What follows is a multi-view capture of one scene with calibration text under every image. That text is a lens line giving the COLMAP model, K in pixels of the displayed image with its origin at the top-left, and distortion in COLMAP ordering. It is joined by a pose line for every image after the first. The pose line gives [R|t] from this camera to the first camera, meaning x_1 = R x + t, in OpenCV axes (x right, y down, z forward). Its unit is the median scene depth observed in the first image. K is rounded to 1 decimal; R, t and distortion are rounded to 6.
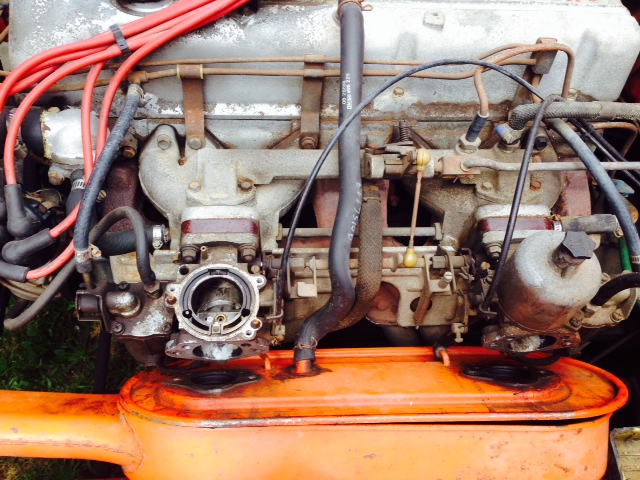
lens RADIAL K [[603.9, 0, 310.2], [0, 603.9, 241.8], [0, 0, 1]] dist [0.154919, -0.241909]
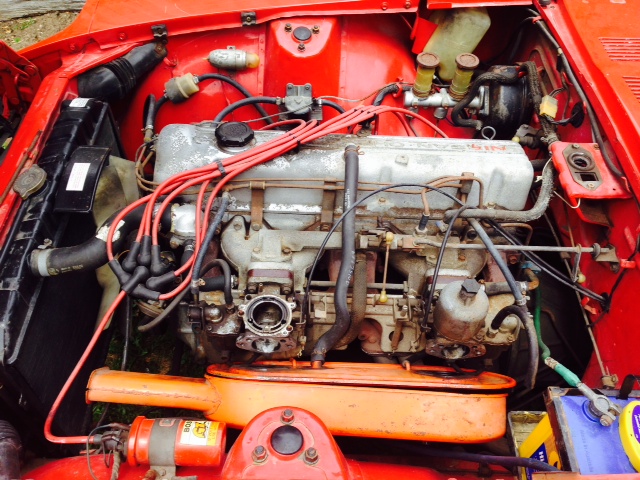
lens RADIAL K [[603.9, 0, 310.2], [0, 603.9, 241.8], [0, 0, 1]] dist [0.154919, -0.241909]
pose [[0.998319, 0.033420, -0.047360, 0.037806], [-0.040970, 0.984820, -0.168672, 0.161462], [0.041004, 0.170329, 0.984534, -0.649680]]
